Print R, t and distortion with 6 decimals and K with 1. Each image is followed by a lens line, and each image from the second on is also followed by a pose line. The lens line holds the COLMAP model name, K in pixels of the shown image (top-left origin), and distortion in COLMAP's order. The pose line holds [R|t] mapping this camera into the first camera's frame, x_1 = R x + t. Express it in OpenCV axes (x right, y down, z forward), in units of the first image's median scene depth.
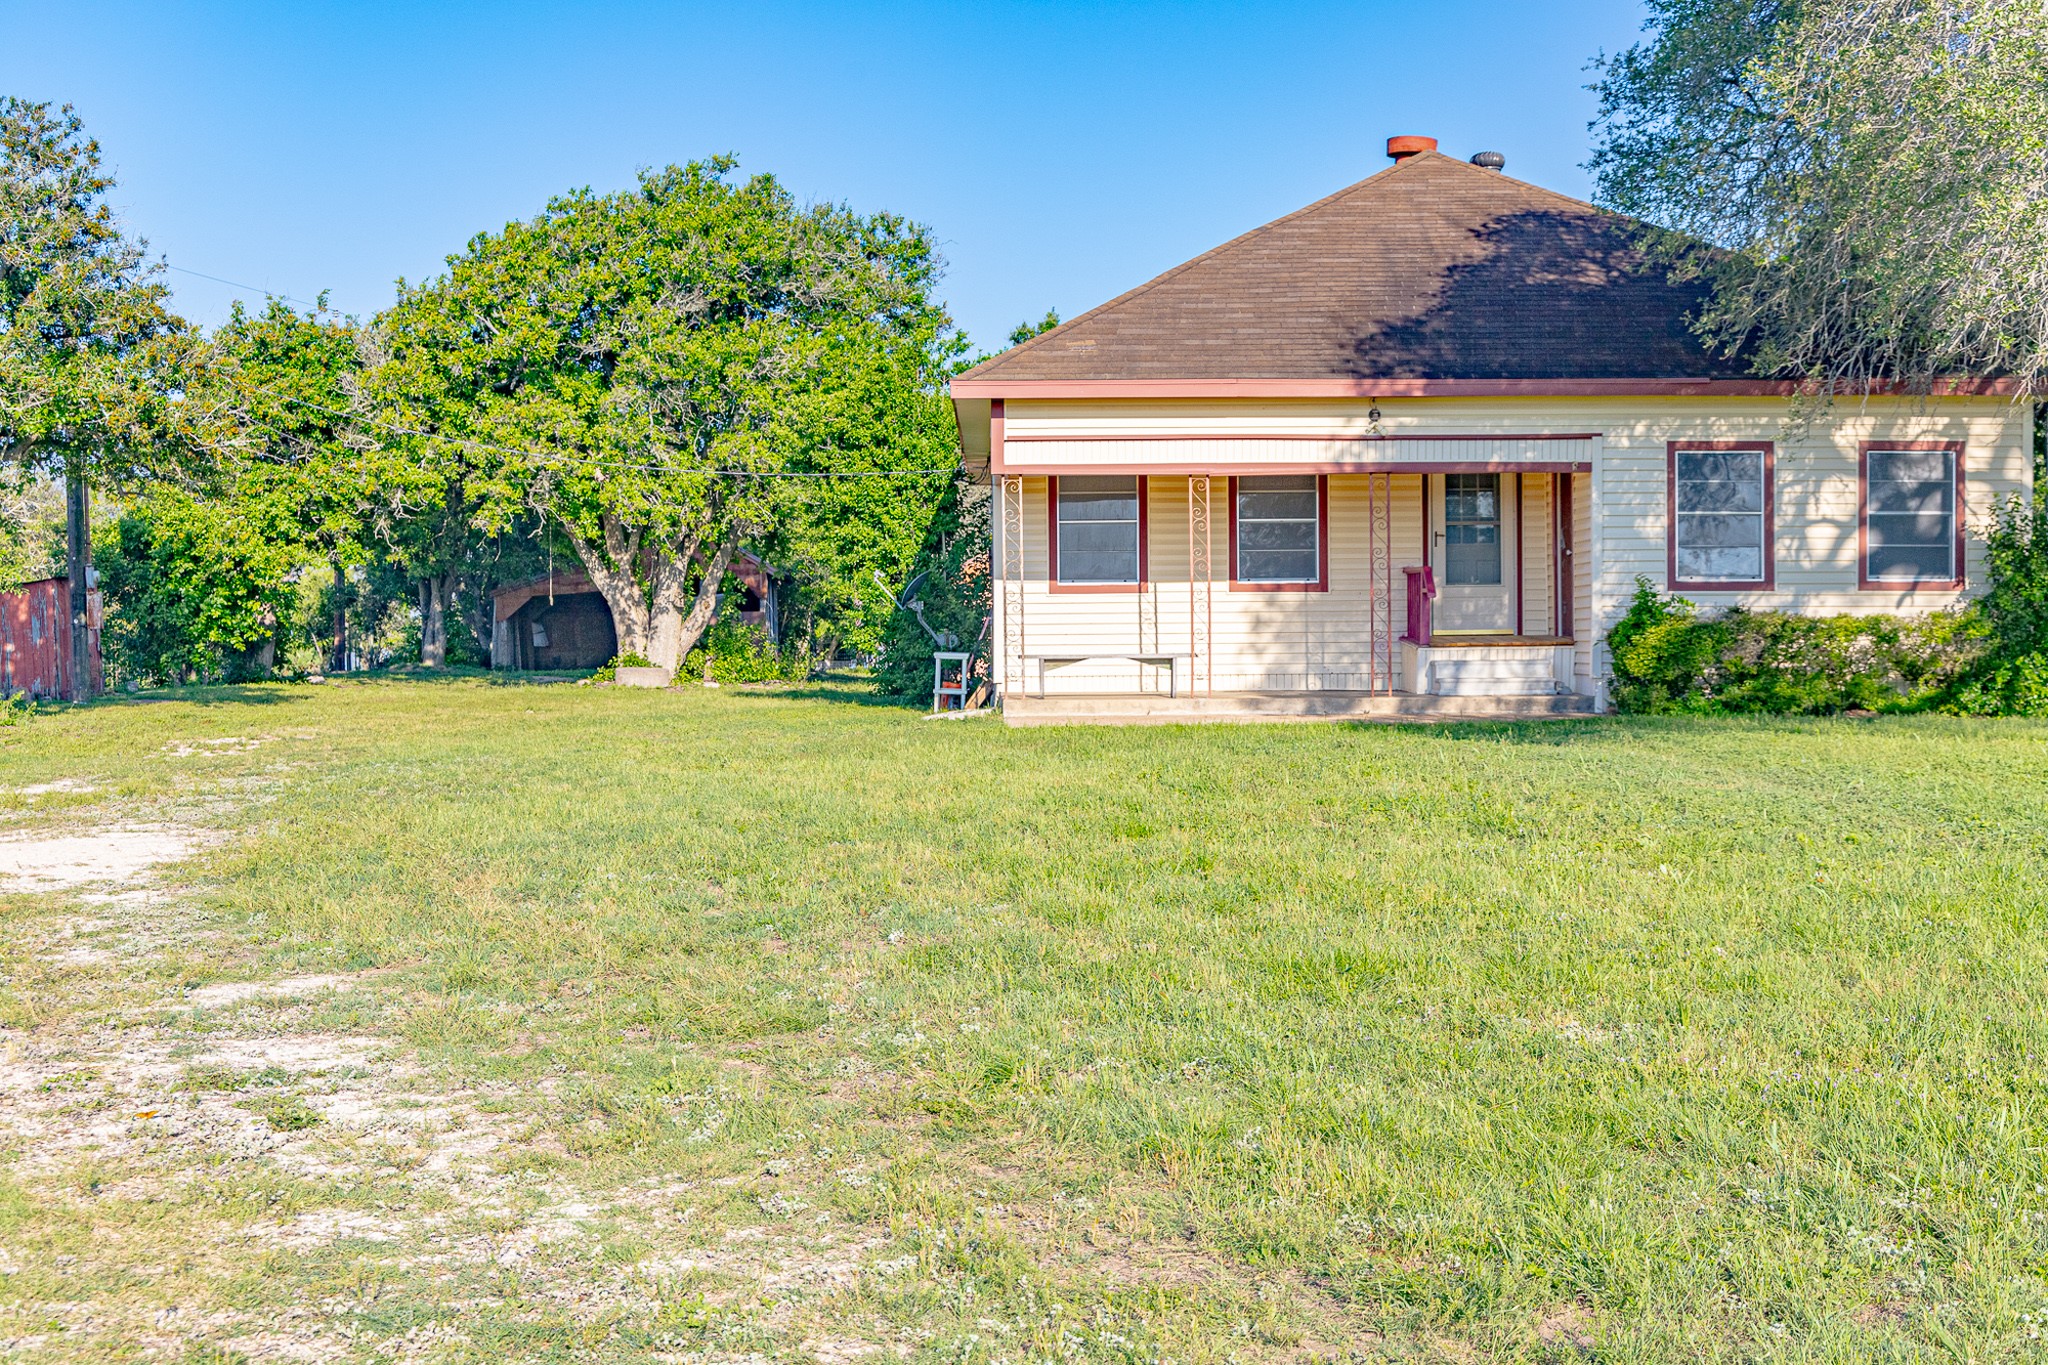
lens RADIAL K [[2626.2, 0, 1024.0], [0, 2626.2, 682.5], [0, 0, 1]] dist [-0.018577, 0.008525]
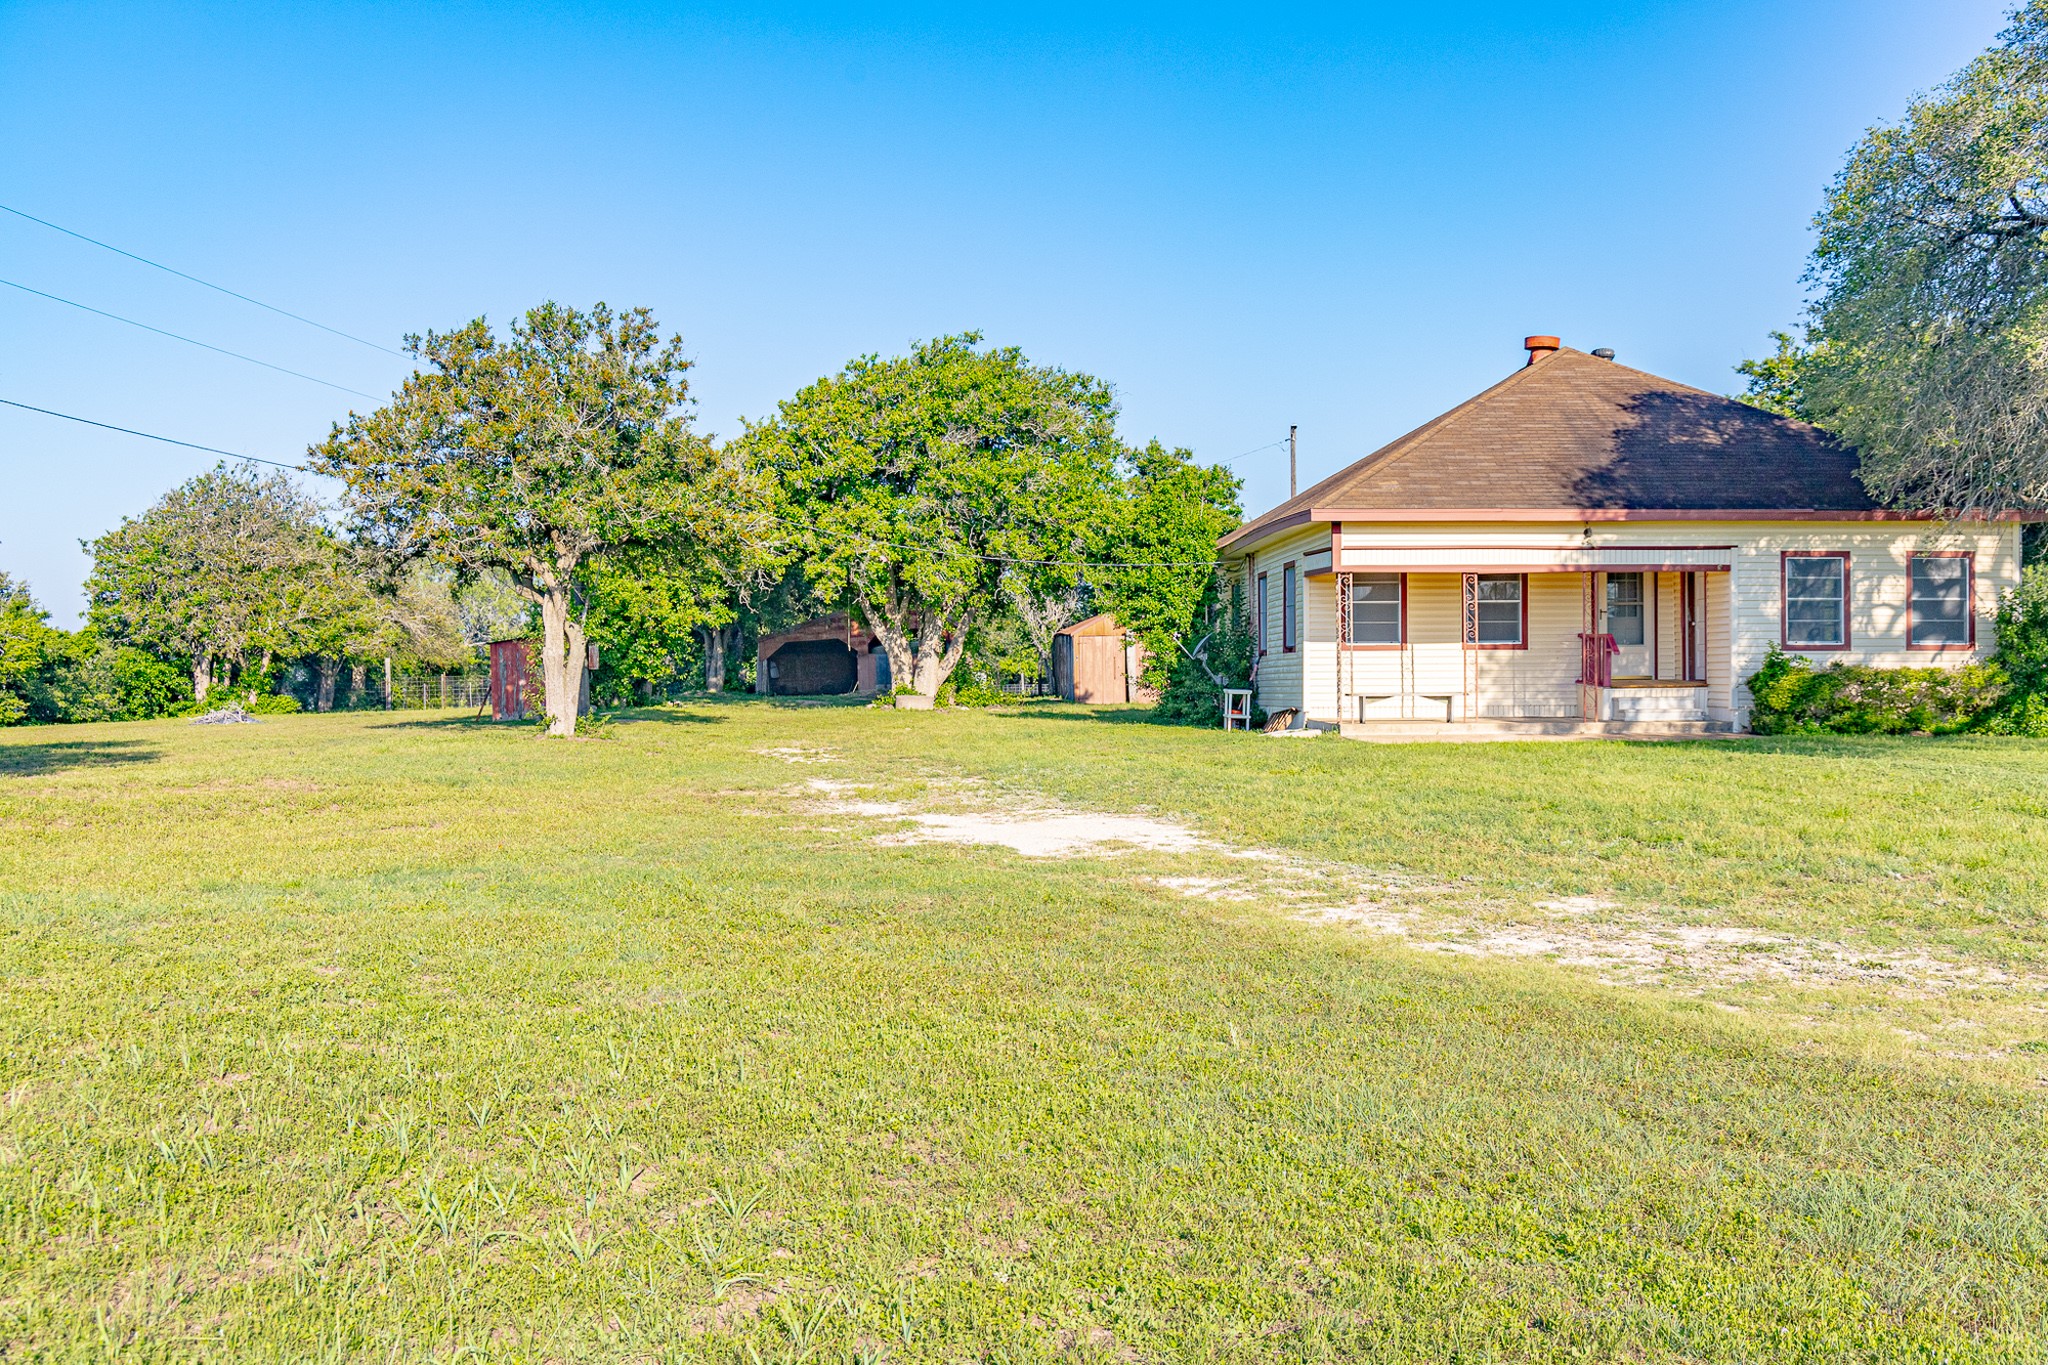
lens RADIAL K [[1989.5, 0, 1024.0], [0, 1989.5, 682.5], [0, 0, 1]] dist [0.002566, -0.007898]
pose [[0.999050, 0.002148, 0.043526, -0.215717], [-0.001777, 0.999962, -0.008566, -0.006111], [-0.043543, 0.008481, 0.999016, -0.104792]]
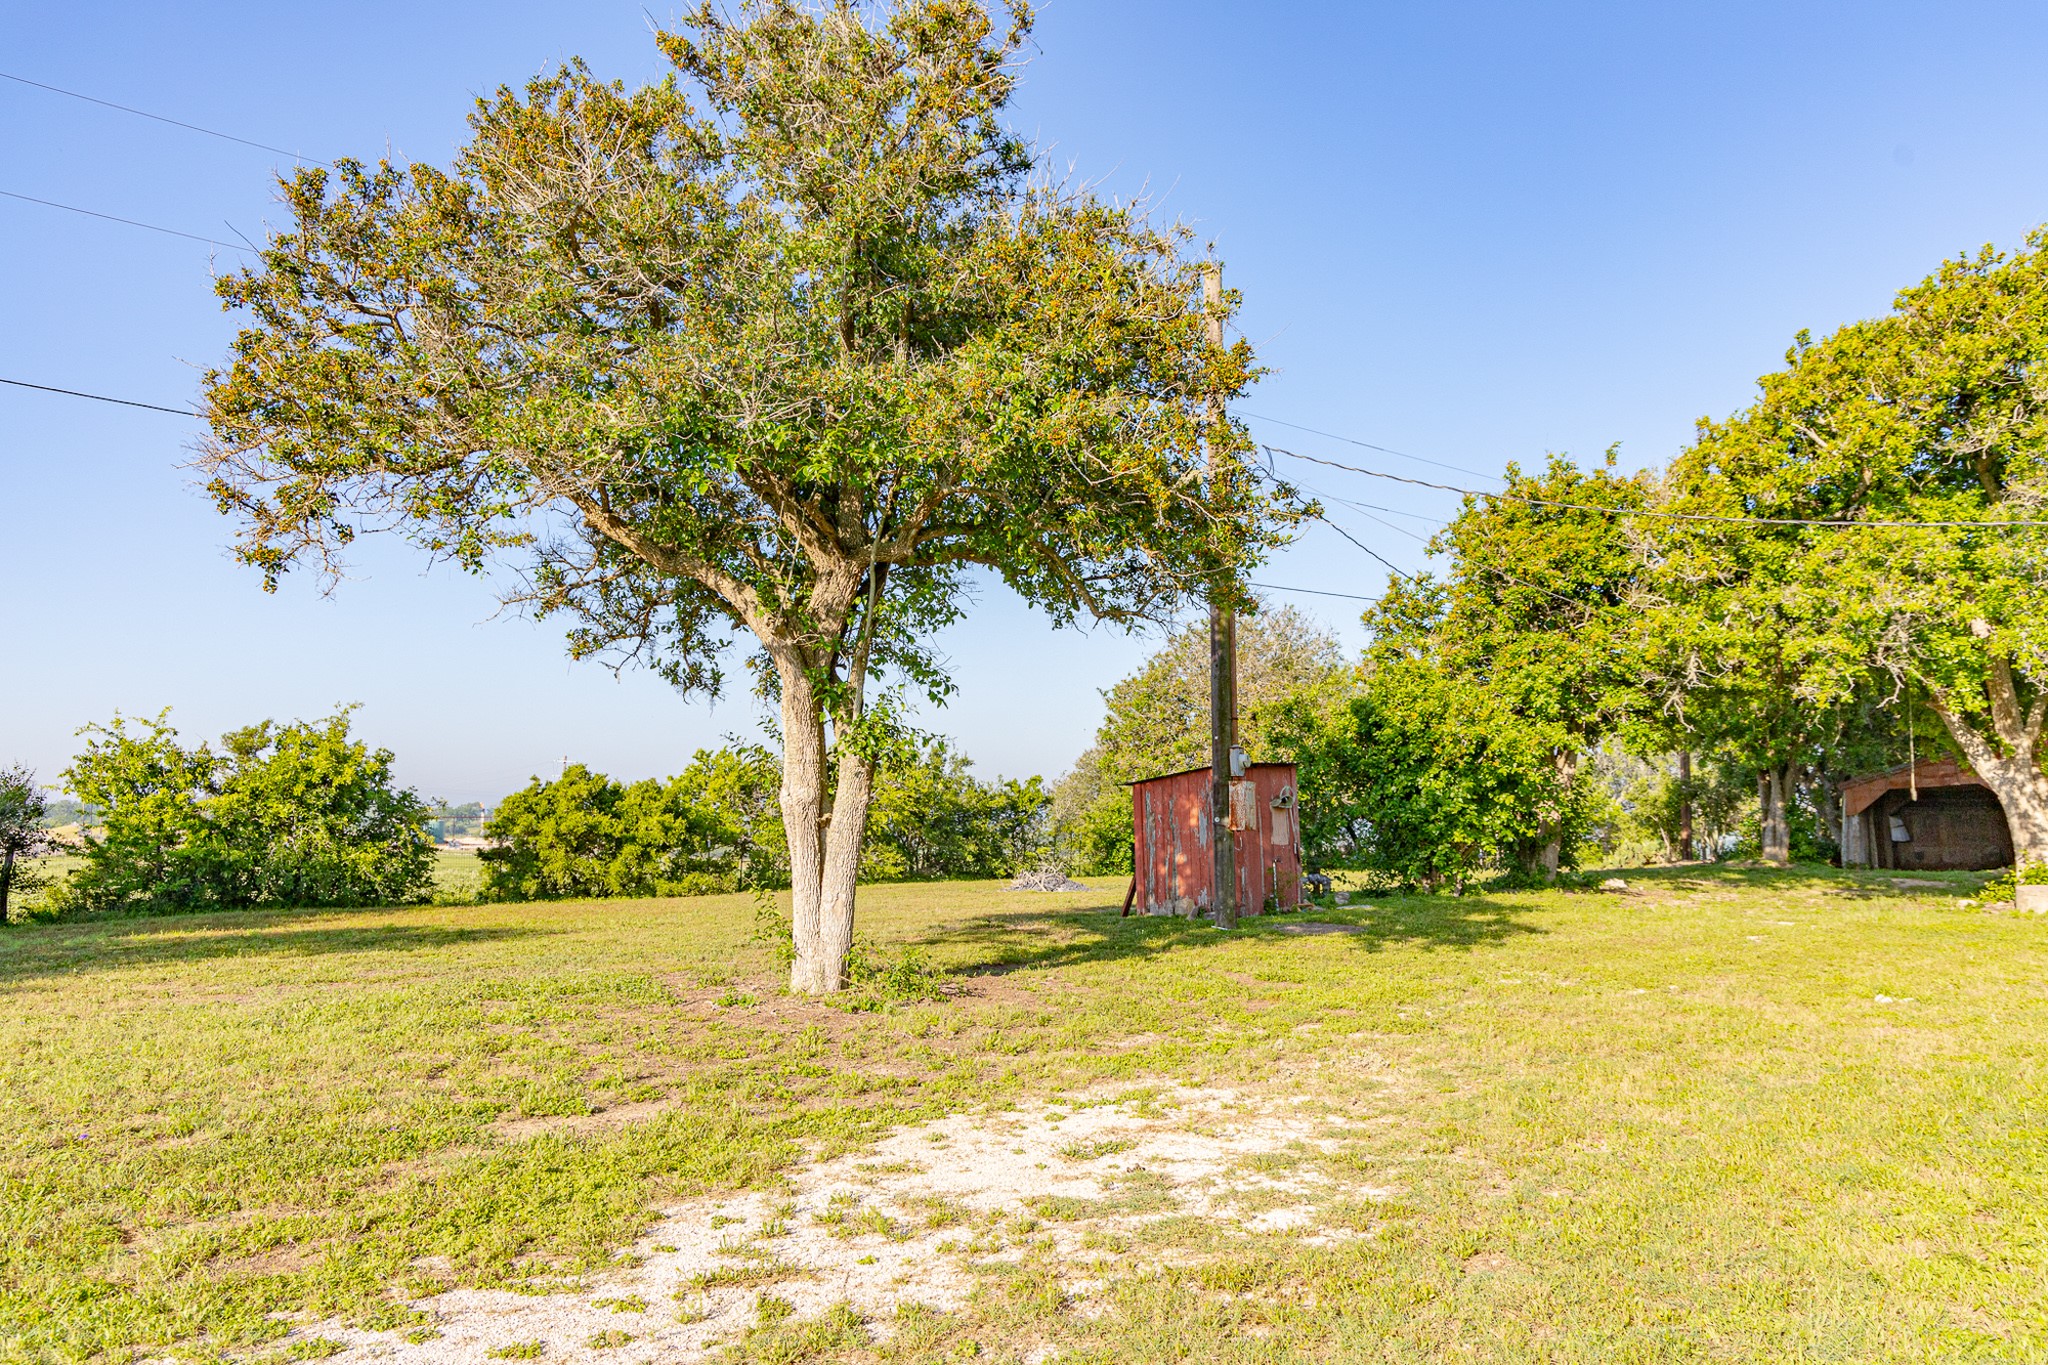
lens RADIAL K [[1510.6, 0, 1108.1], [0, 1510.6, 682.3], [0, 0, 1]] dist [0.030266, 0.002094]
pose [[0.790688, -0.045175, -0.610550, -0.149285], [-0.018629, 0.995037, -0.097749, -0.025278], [0.611935, 0.088663, 0.785922, 0.805417]]
